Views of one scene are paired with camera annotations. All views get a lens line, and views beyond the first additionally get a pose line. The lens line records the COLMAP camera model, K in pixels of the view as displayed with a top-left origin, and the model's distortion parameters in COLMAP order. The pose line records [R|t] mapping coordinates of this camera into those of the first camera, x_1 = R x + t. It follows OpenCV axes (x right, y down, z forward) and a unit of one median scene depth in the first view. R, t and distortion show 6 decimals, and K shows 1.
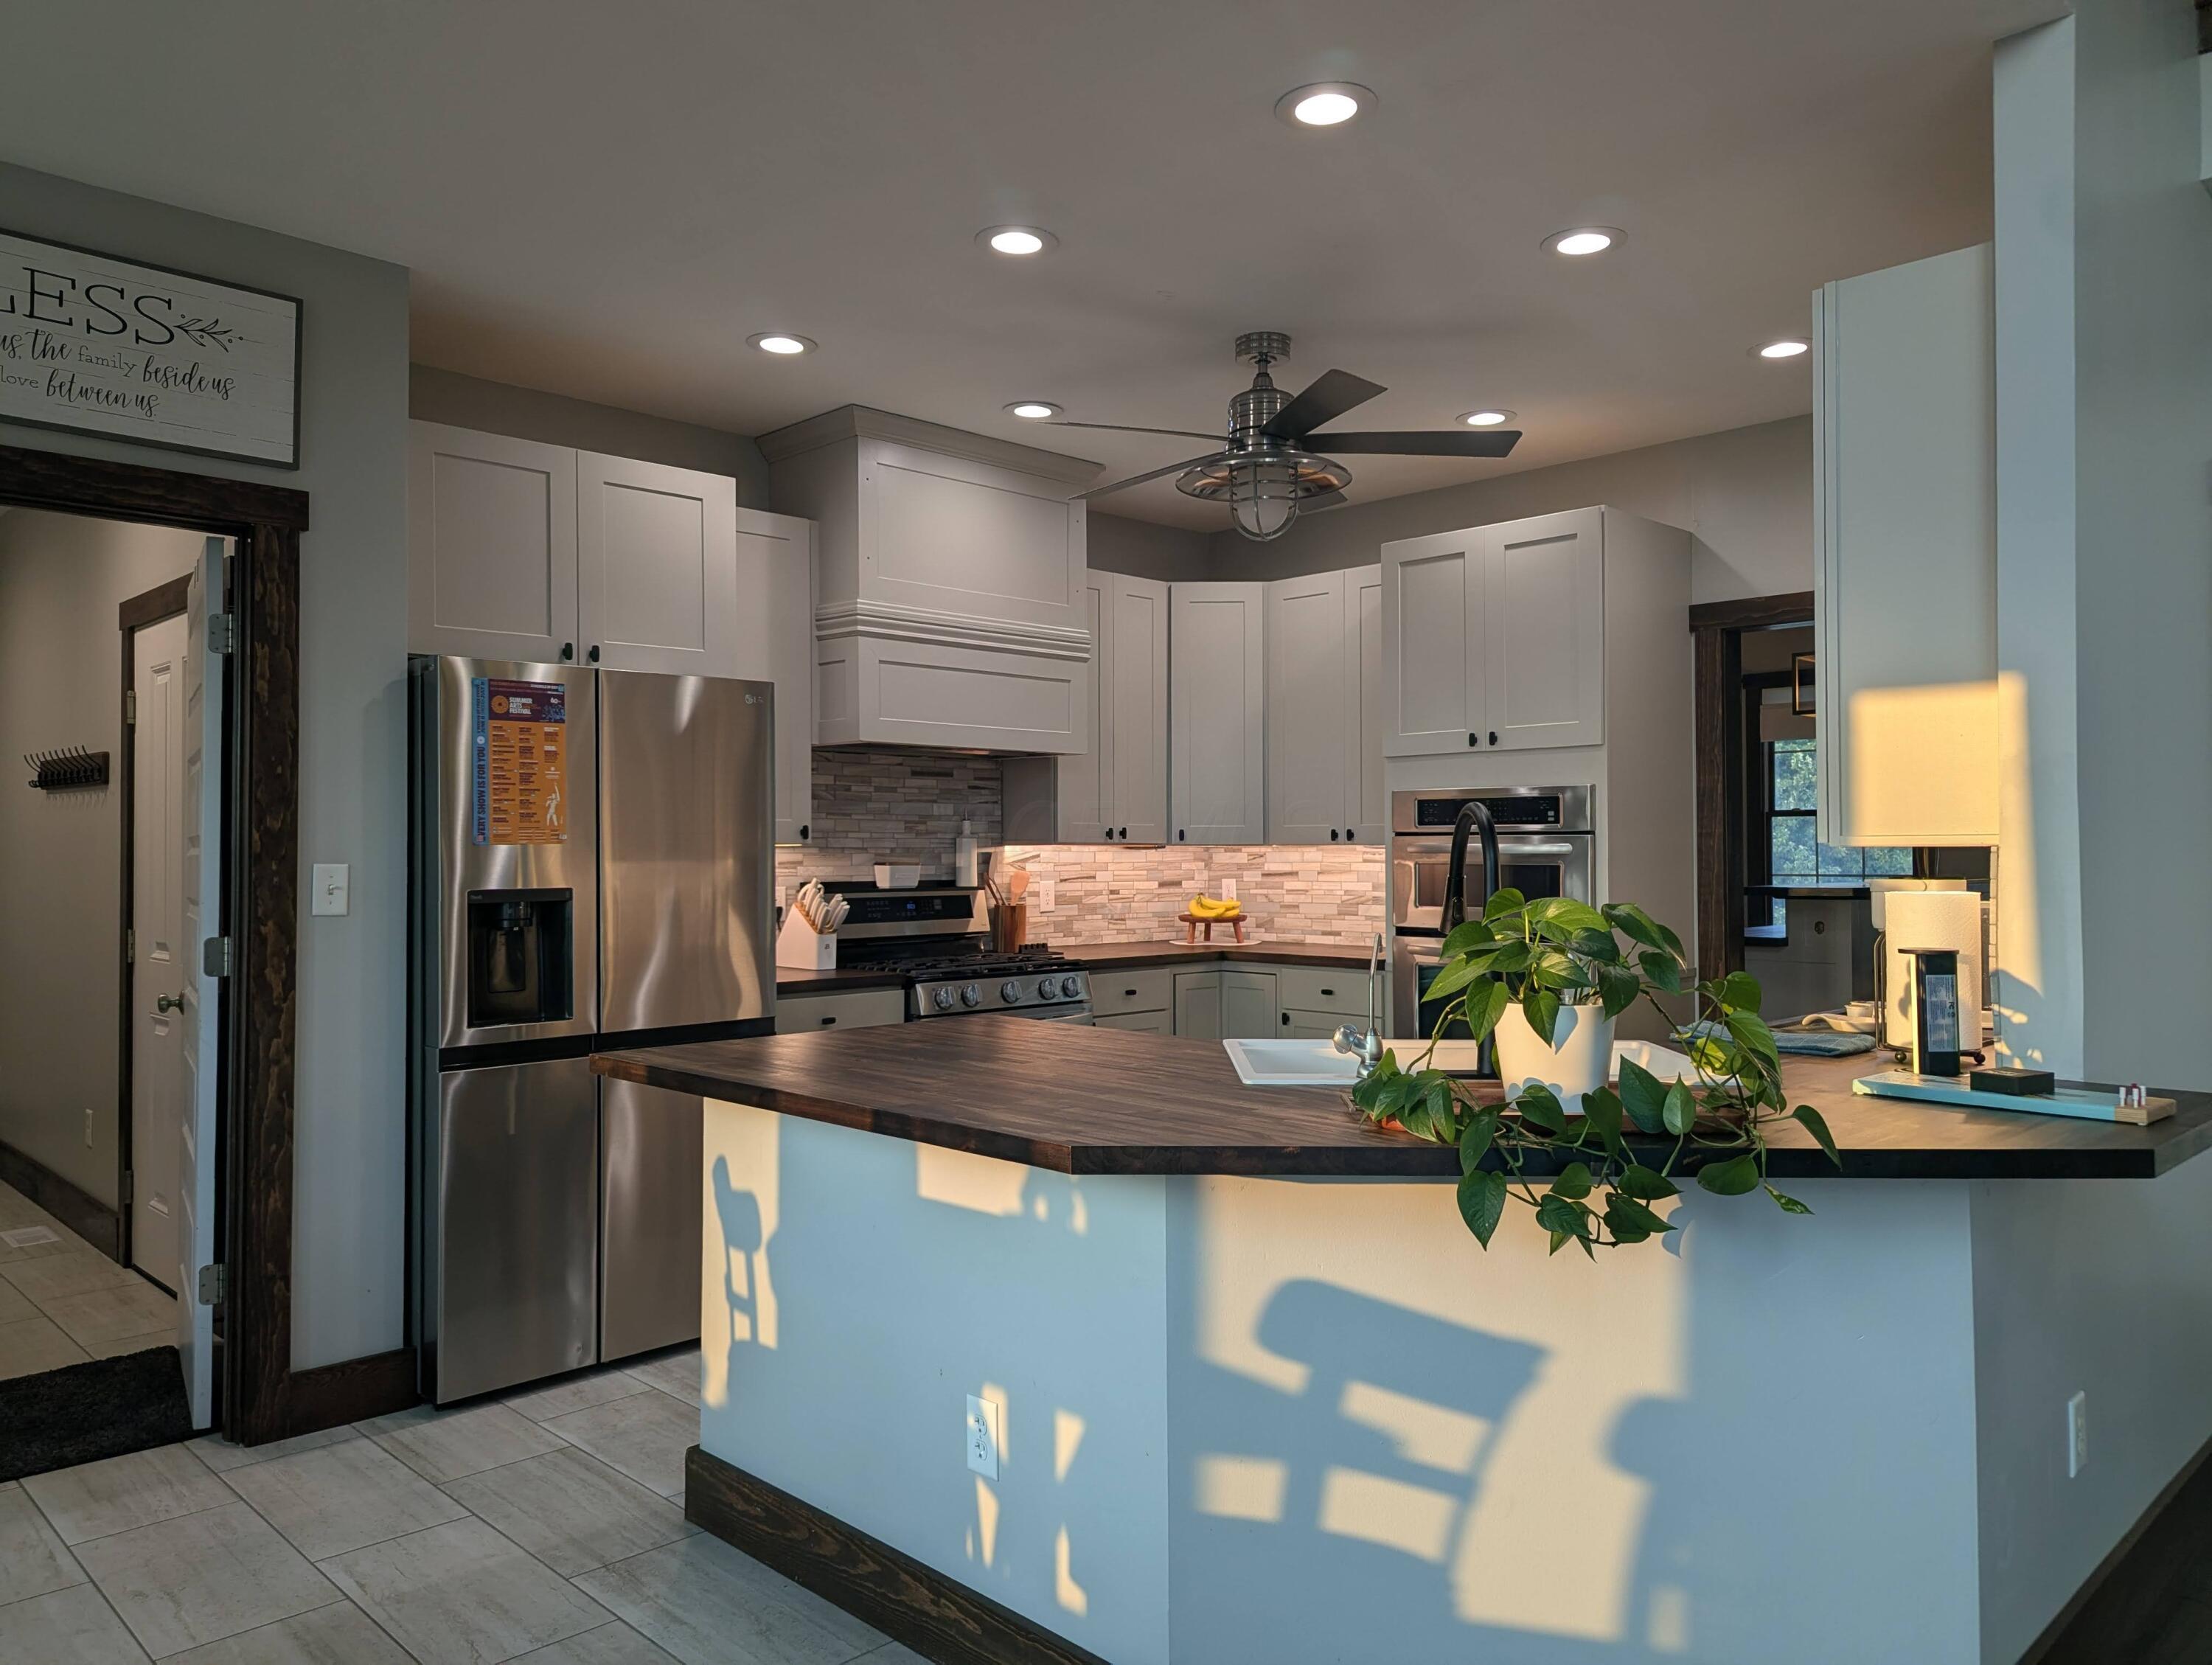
lens RADIAL K [[1523.0, 0, 1106.0], [0, 1523.0, 832.5], [0, 0, 1]] dist [-0.000131, -0.002001]
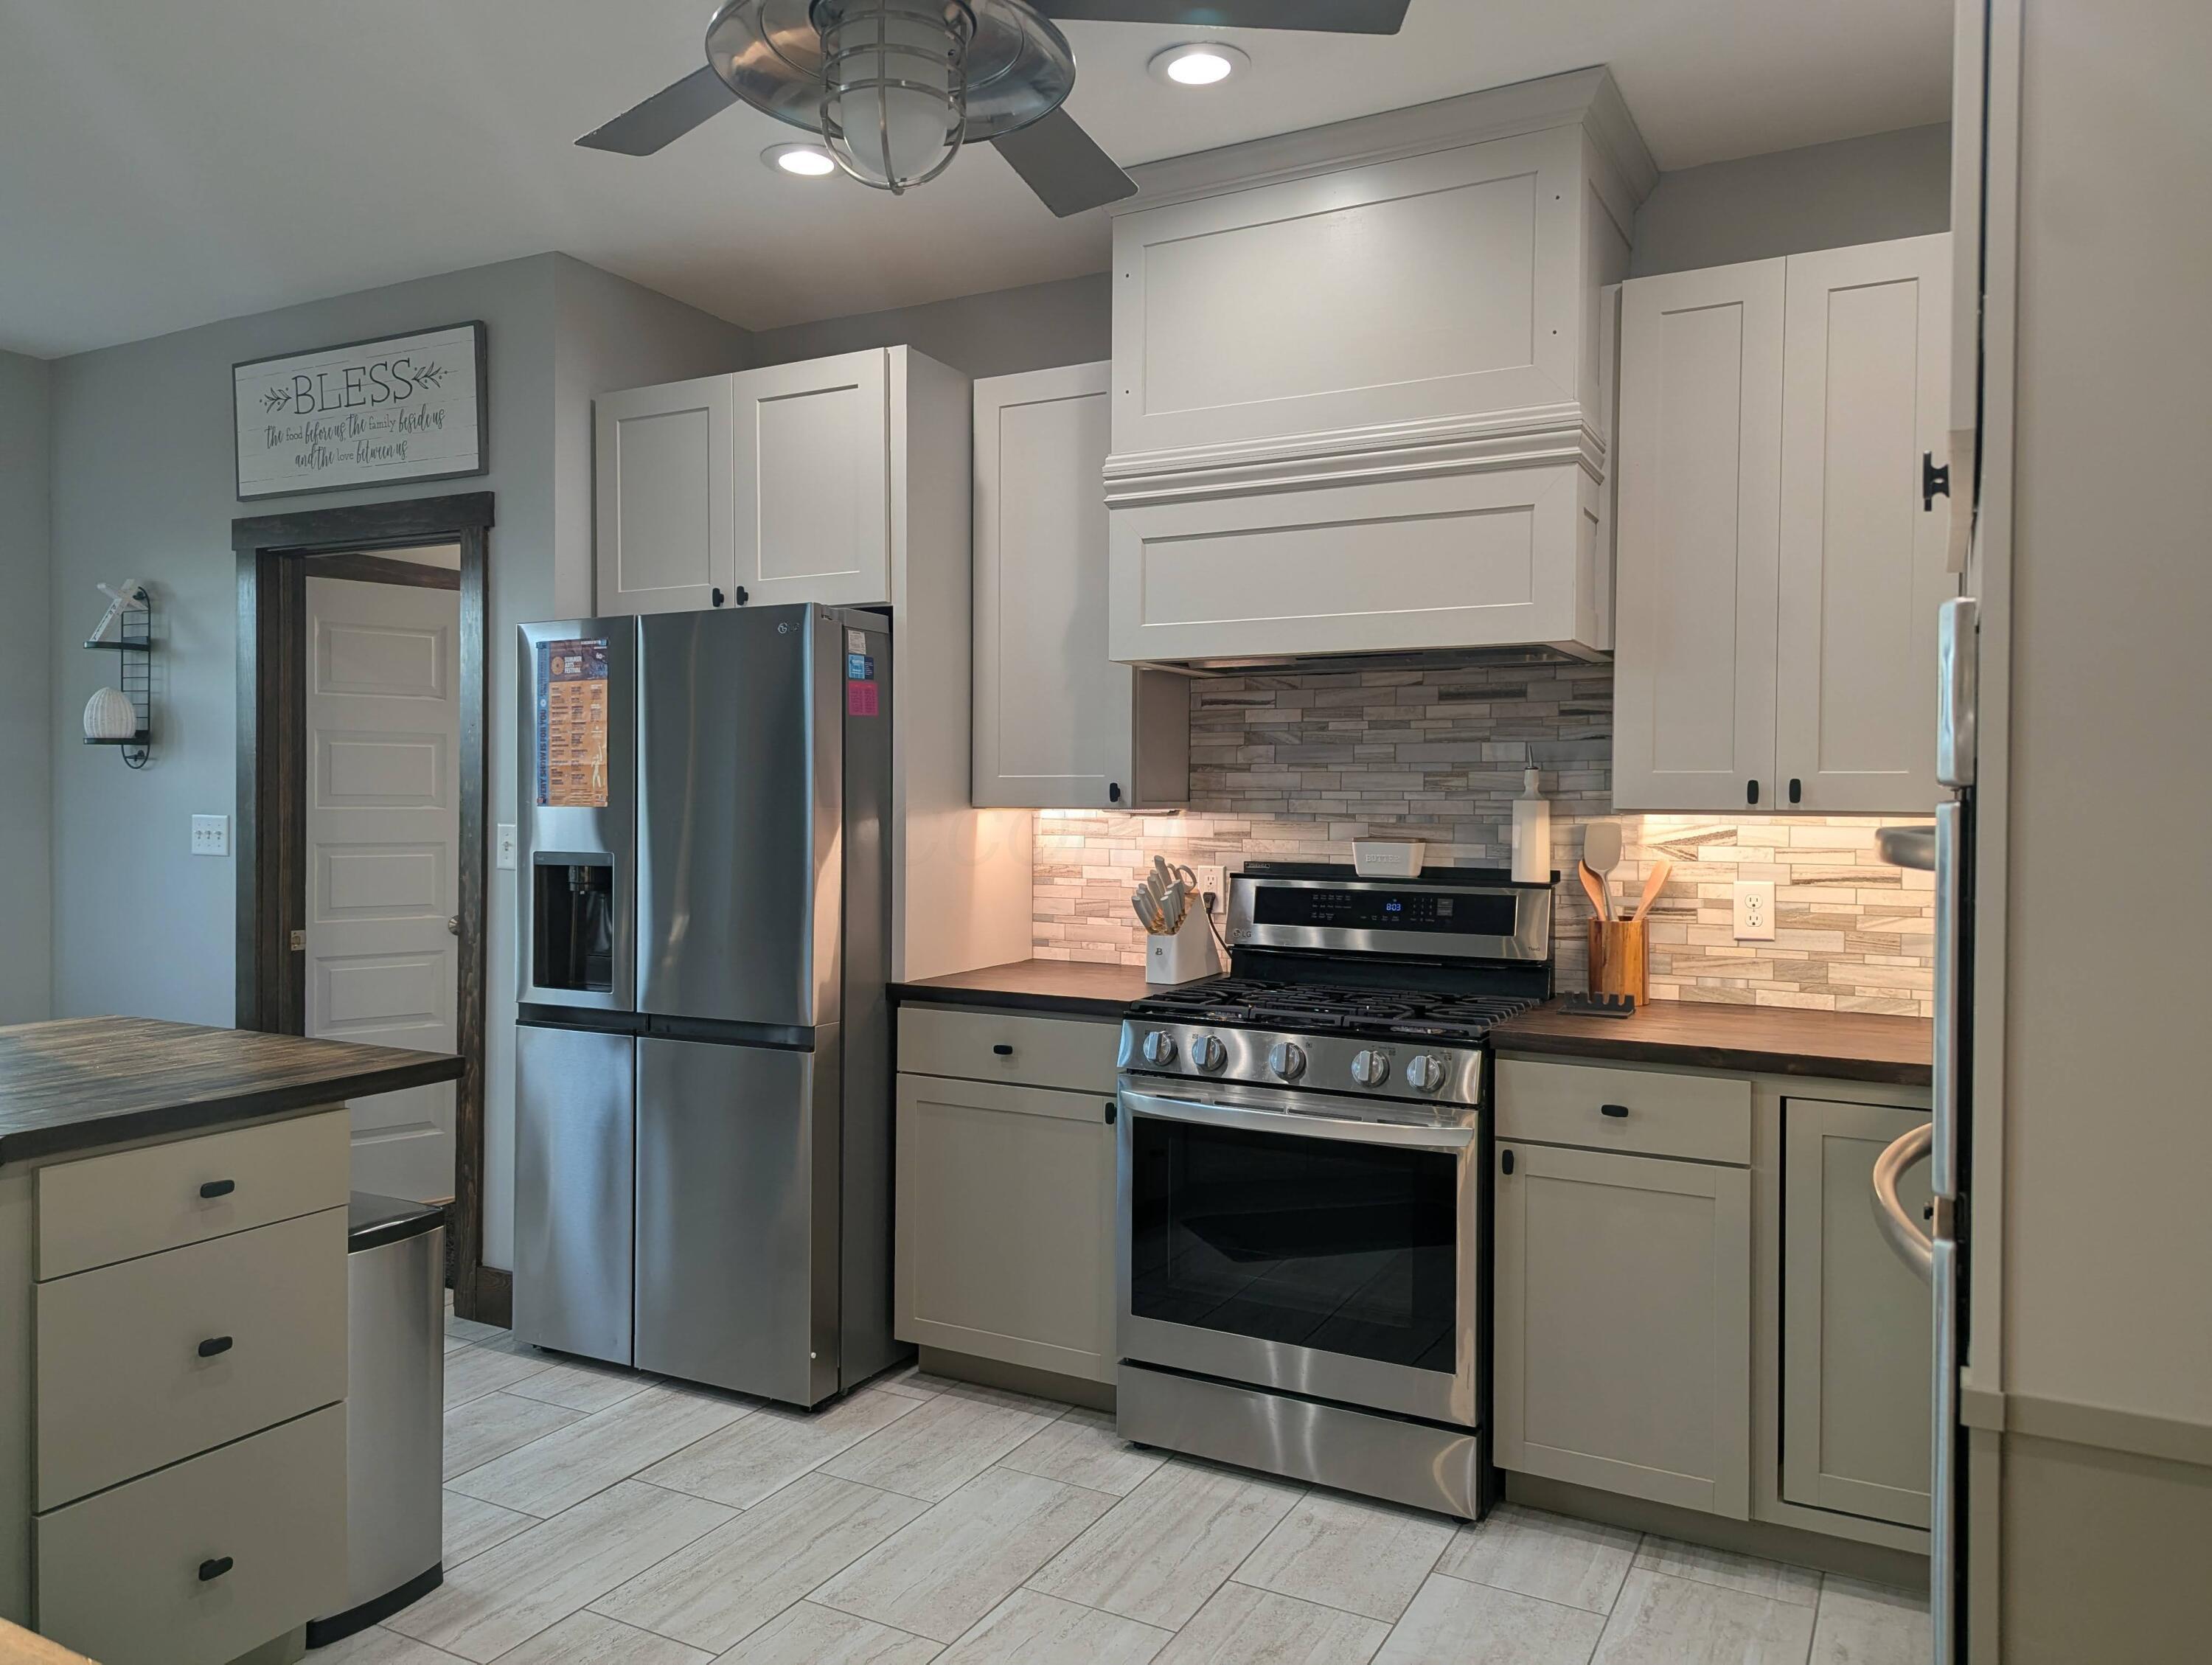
lens RADIAL K [[1555.3, 0, 1106.0], [0, 1555.3, 832.5], [0, 0, 1]] dist [0.043150, 0.000569]
pose [[0.293054, 0.022149, -0.955839, 0.444490], [0.004236, 0.999692, 0.024464, 0.000862], [0.956086, -0.011218, 0.292870, 0.674599]]
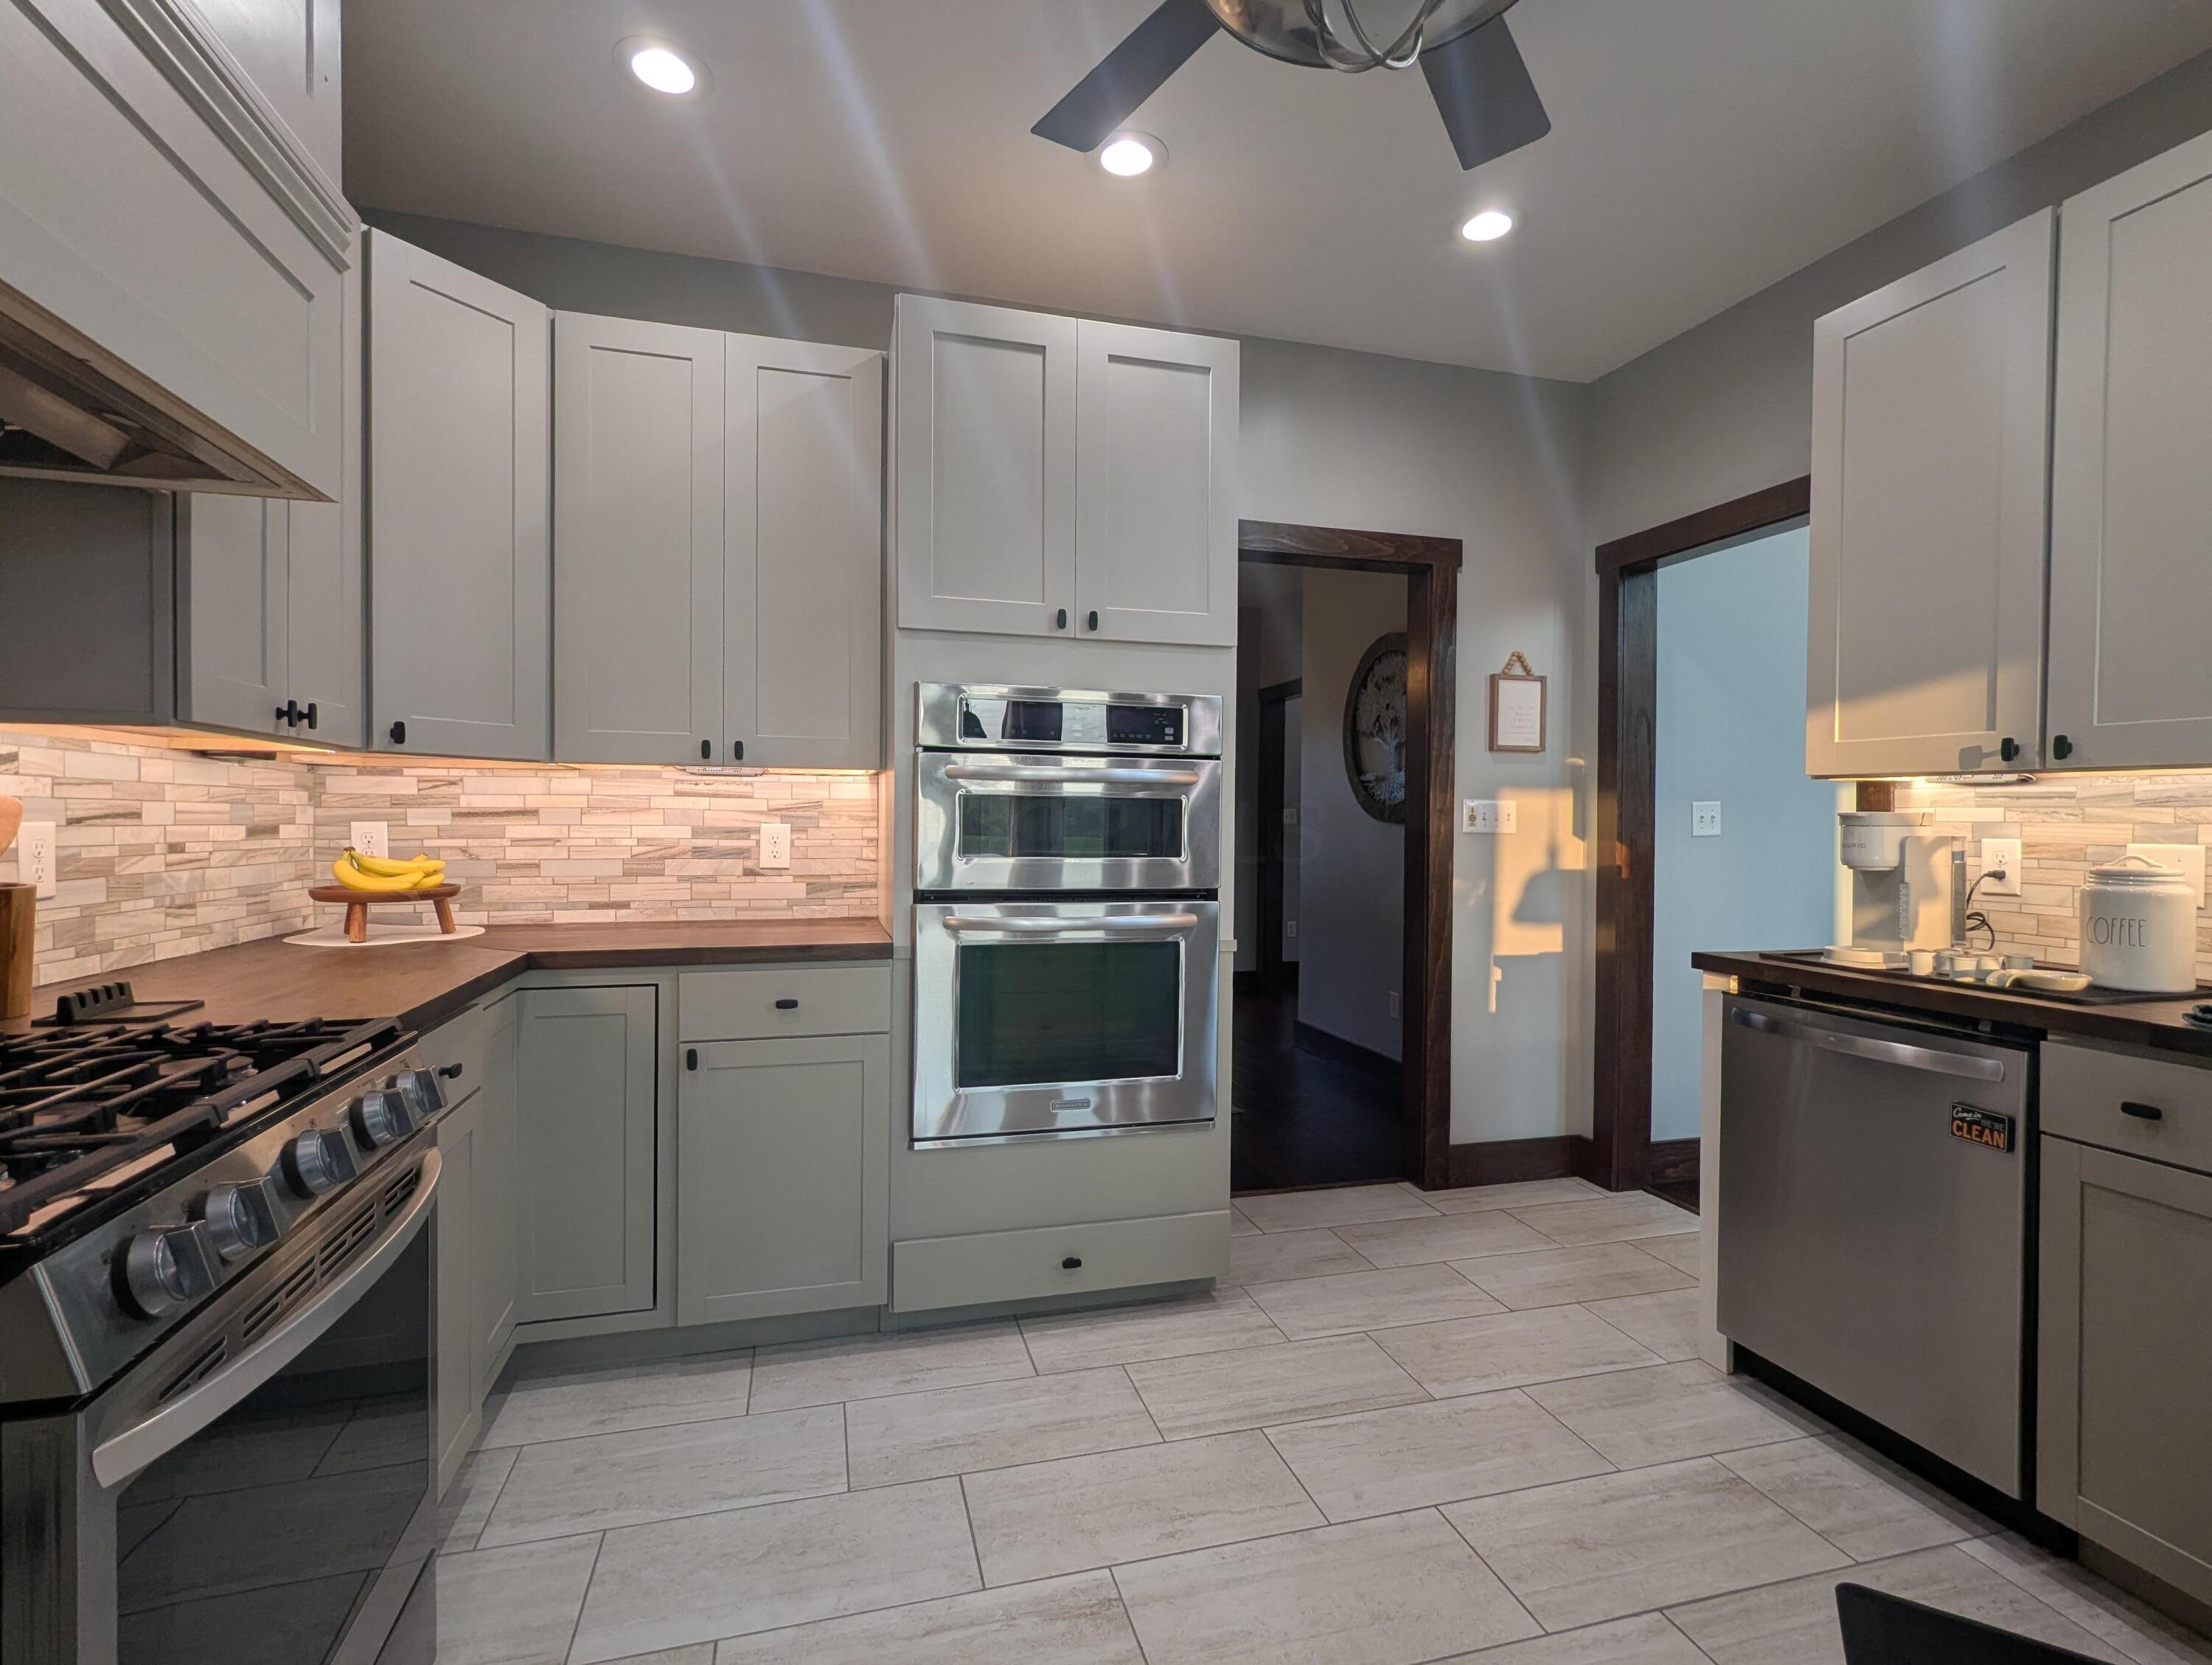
lens RADIAL K [[1046.4, 0, 1106.0], [0, 1046.4, 832.5], [0, 0, 1]] dist [0.003475, 0.000314]
pose [[0.480031, -0.005251, 0.877236, -0.155605], [-0.021328, 0.999617, 0.017654, 0.025609], [-0.876992, -0.027184, 0.479735, 0.672395]]
